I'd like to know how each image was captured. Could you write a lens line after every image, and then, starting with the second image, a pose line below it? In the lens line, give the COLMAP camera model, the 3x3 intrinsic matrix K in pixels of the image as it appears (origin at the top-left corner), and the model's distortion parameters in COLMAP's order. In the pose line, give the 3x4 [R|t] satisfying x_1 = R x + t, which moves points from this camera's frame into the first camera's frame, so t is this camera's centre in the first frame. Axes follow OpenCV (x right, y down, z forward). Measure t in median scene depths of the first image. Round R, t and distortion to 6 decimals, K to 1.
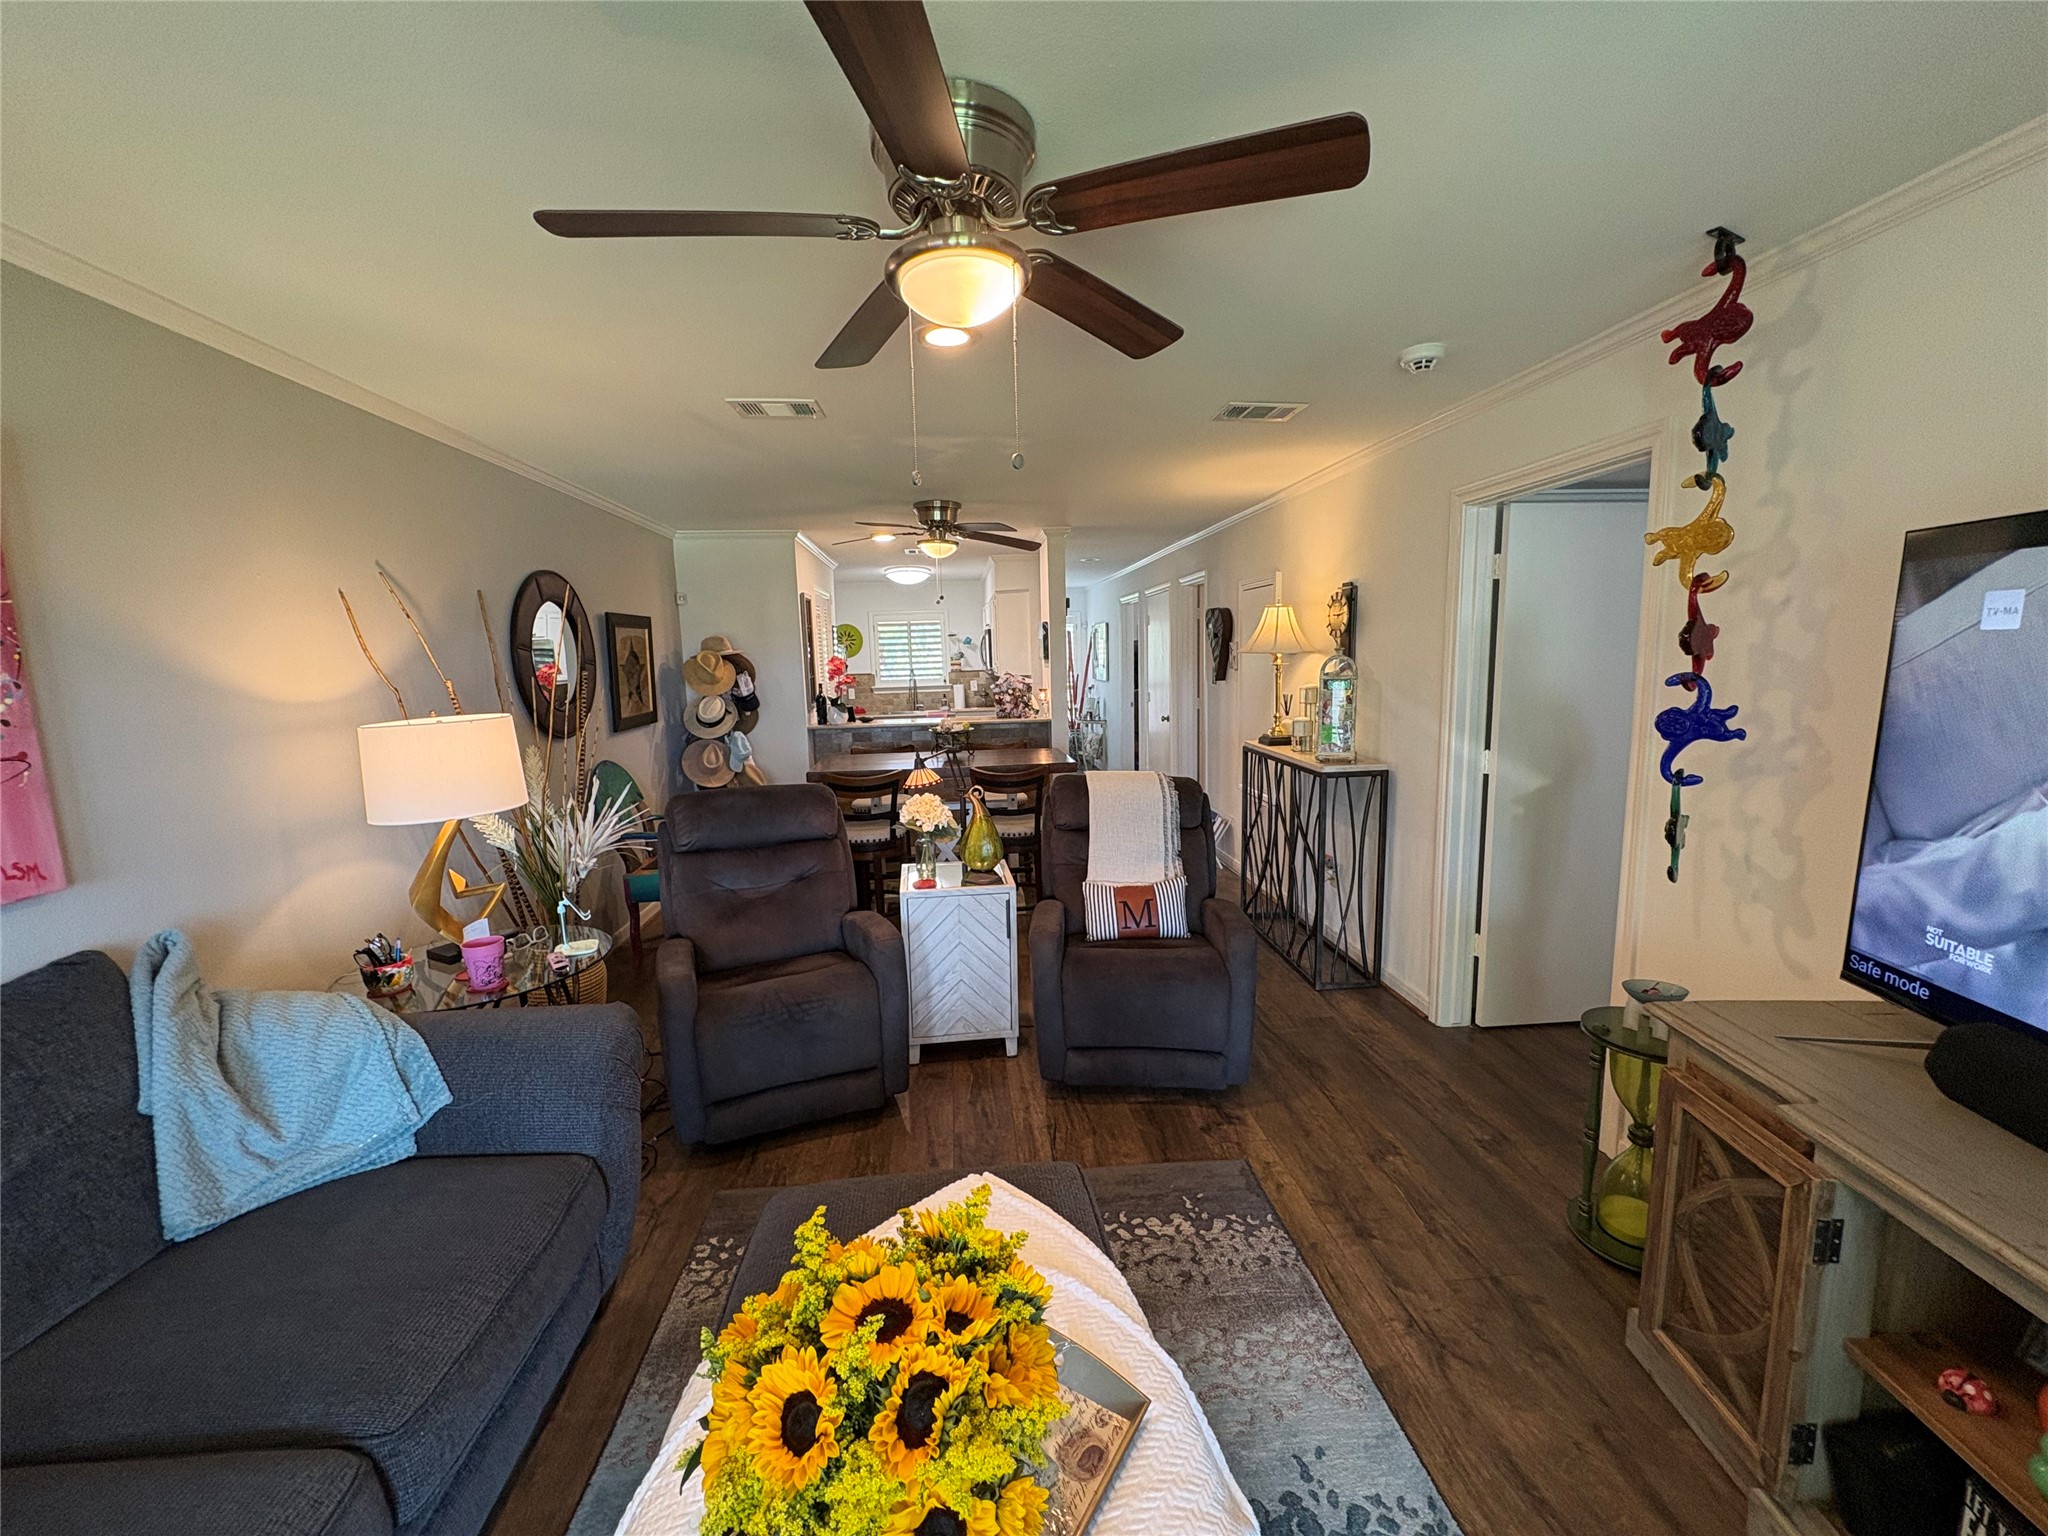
lens RADIAL K [[816.7, 0, 1024.0], [0, 816.7, 768.0], [0, 0, 1]] dist [0.006742, 0.000064]
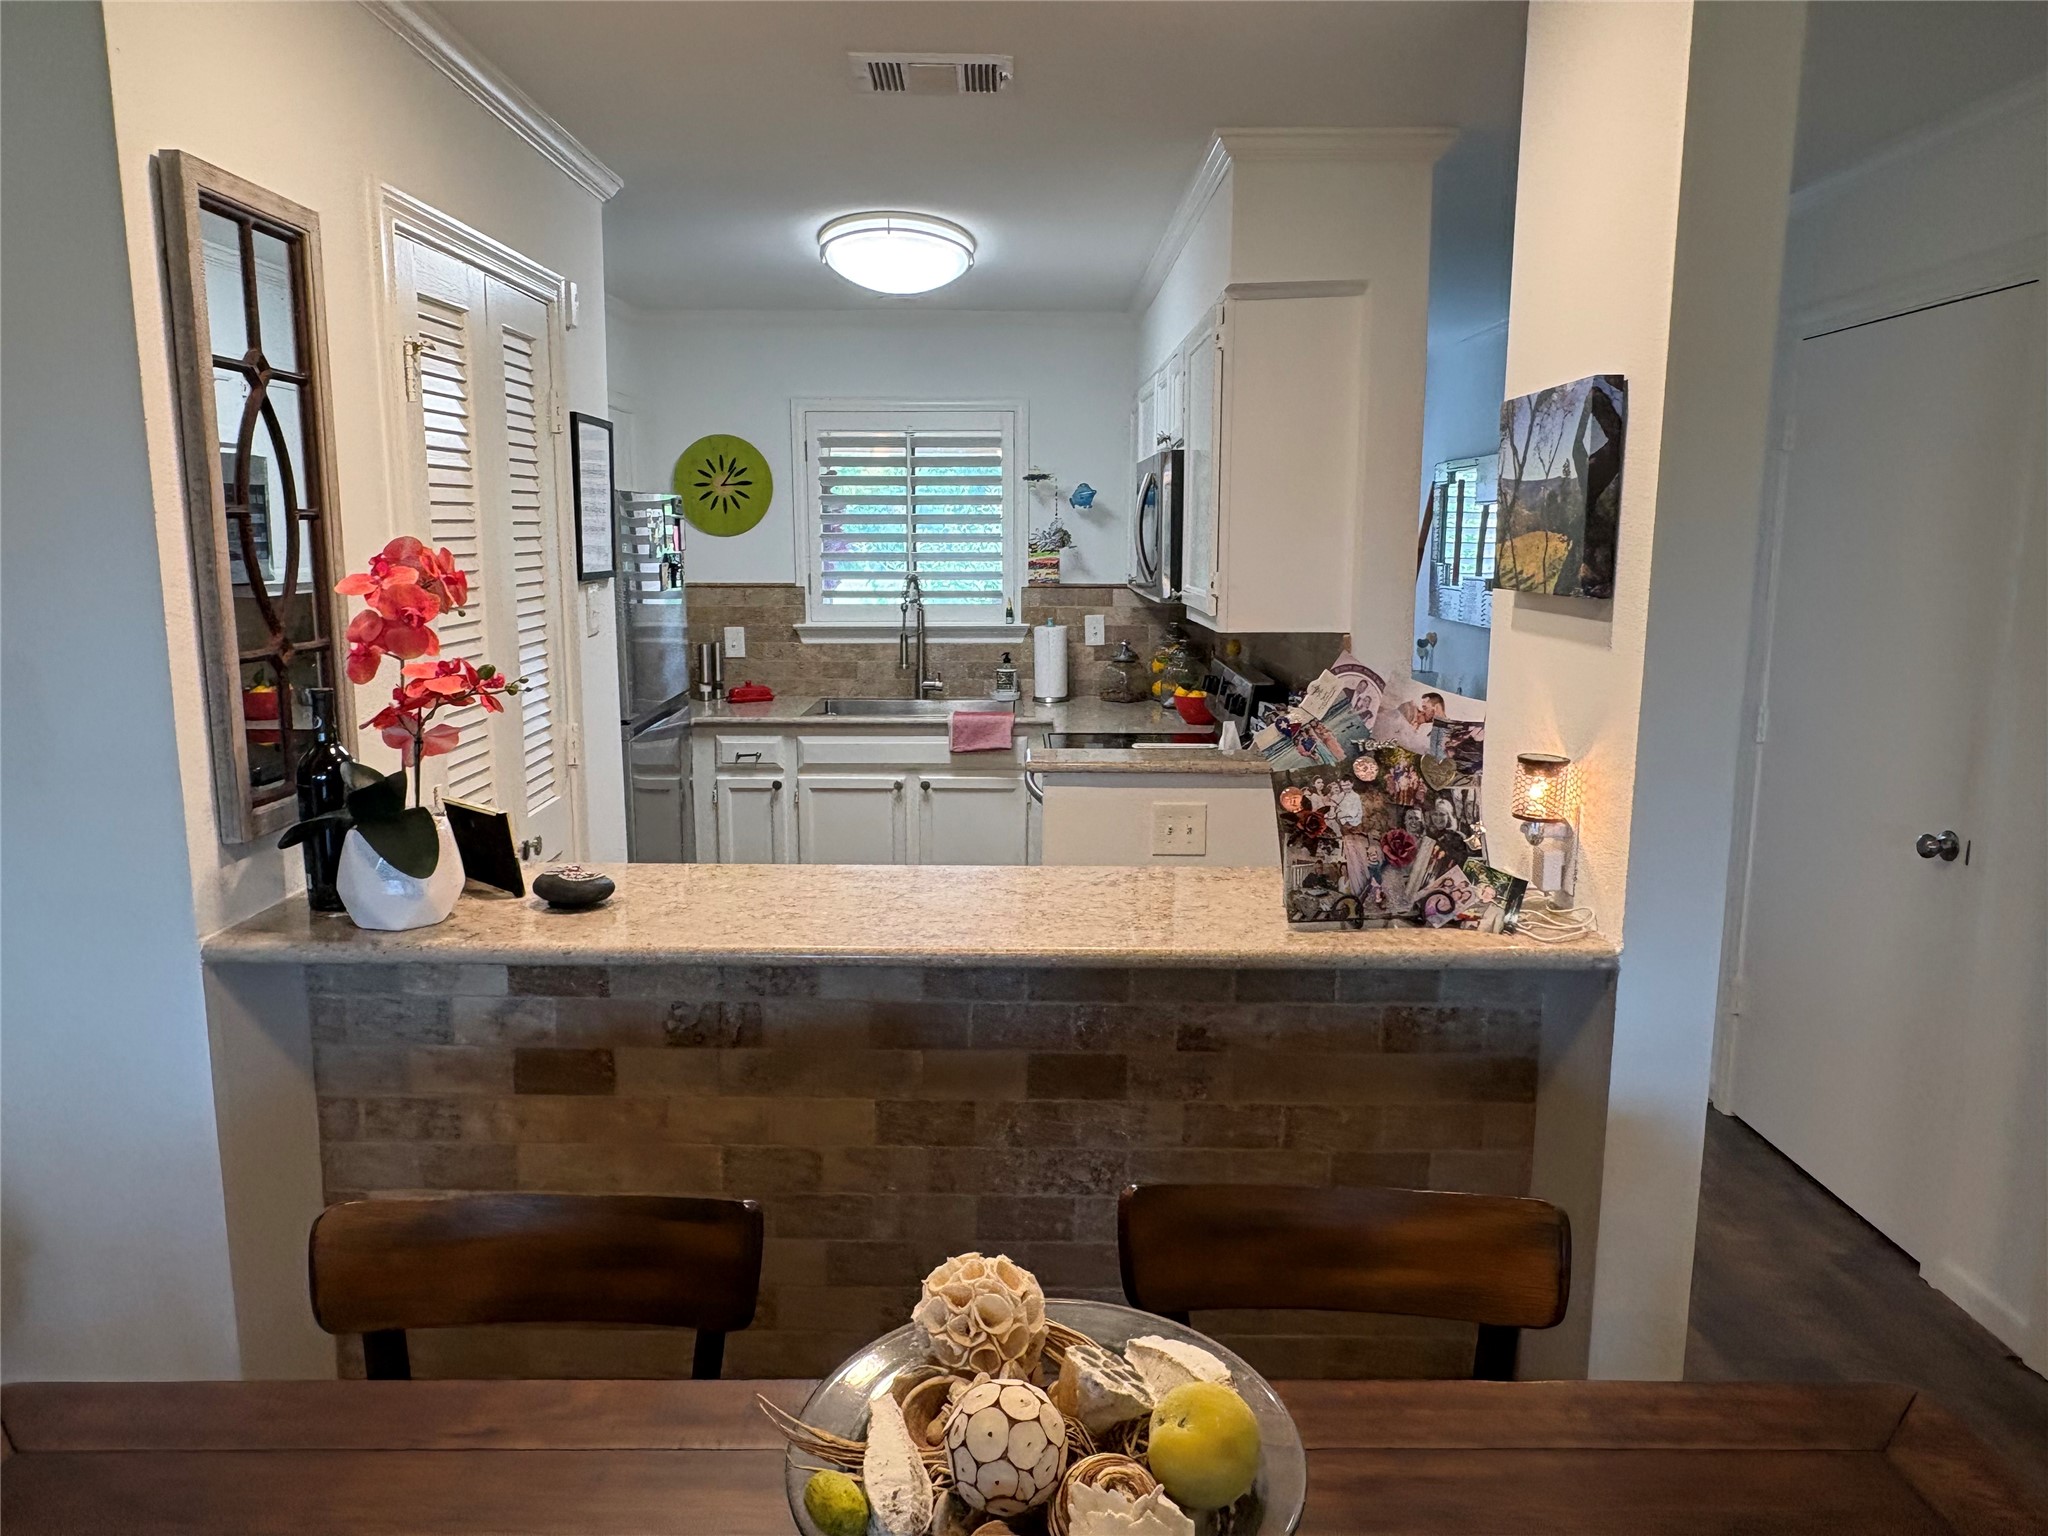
lens RADIAL K [[1403.2, 0, 1024.0], [0, 1403.2, 768.0], [0, 0, 1]] dist [-0.003517, -0.000516]
pose [[0.995592, 0.043530, -0.083077, -0.041140], [-0.040993, 0.998647, 0.031995, -0.063376], [0.084357, -0.028448, 0.996029, 0.434671]]
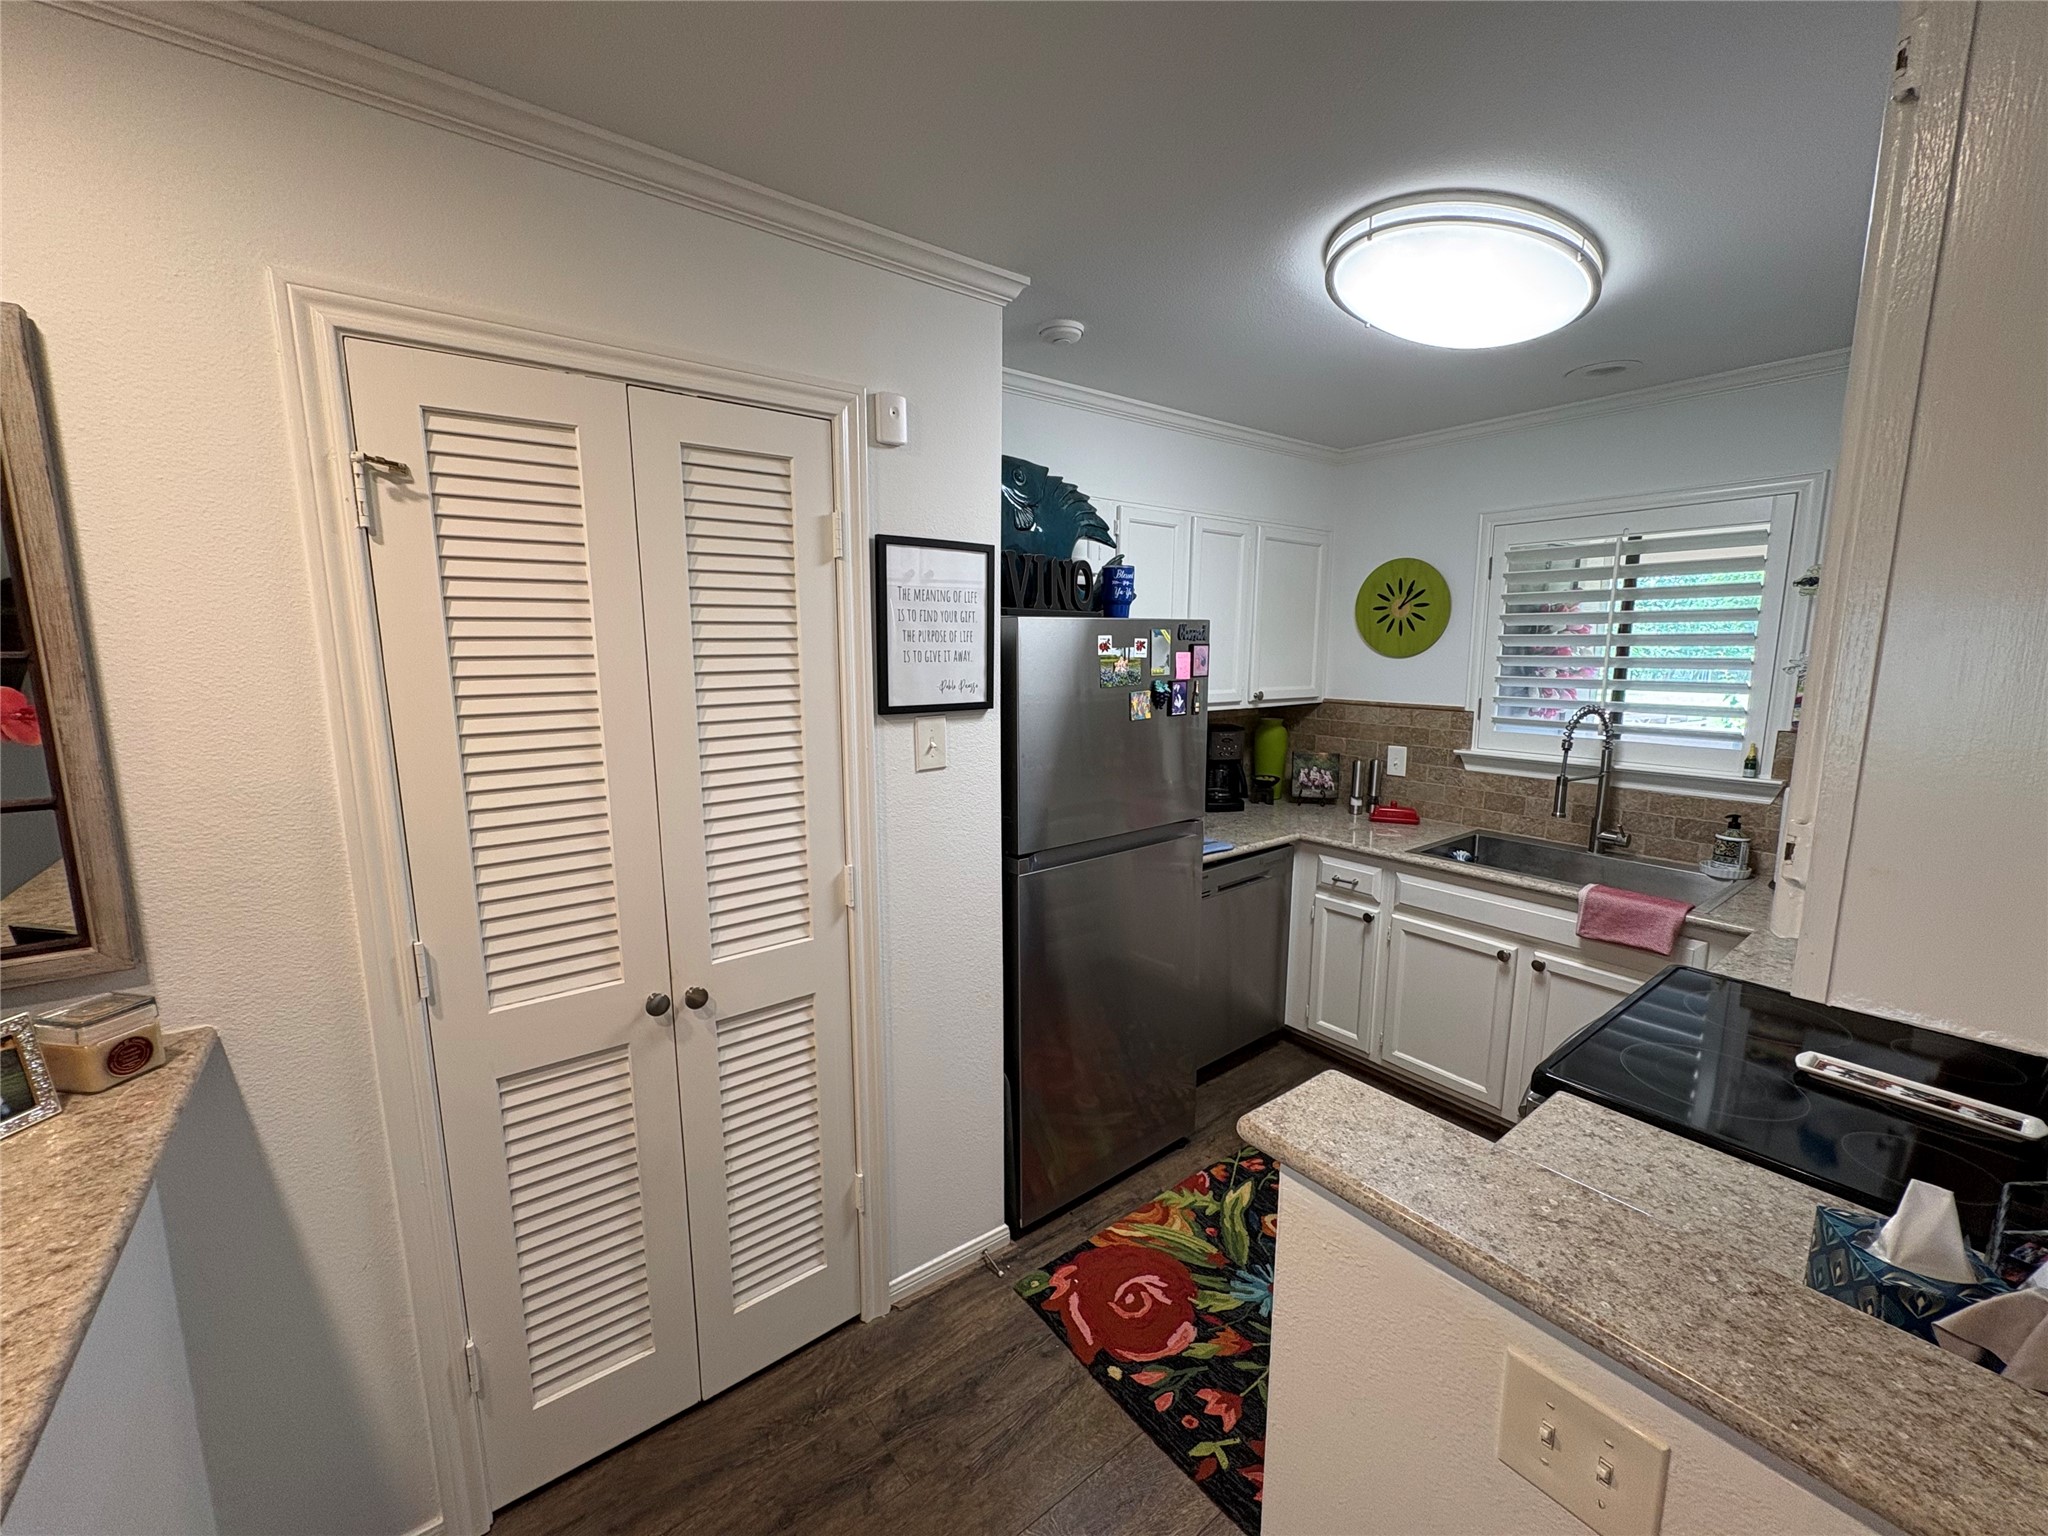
lens RADIAL K [[816.7, 0, 1024.0], [0, 816.7, 768.0], [0, 0, 1]] dist [0.006742, 0.000064]
pose [[0.529710, 0.155061, -0.833885, -0.003659], [-0.130123, 0.986365, 0.100756, -0.104408], [0.838138, 0.055136, 0.542664, 0.690692]]
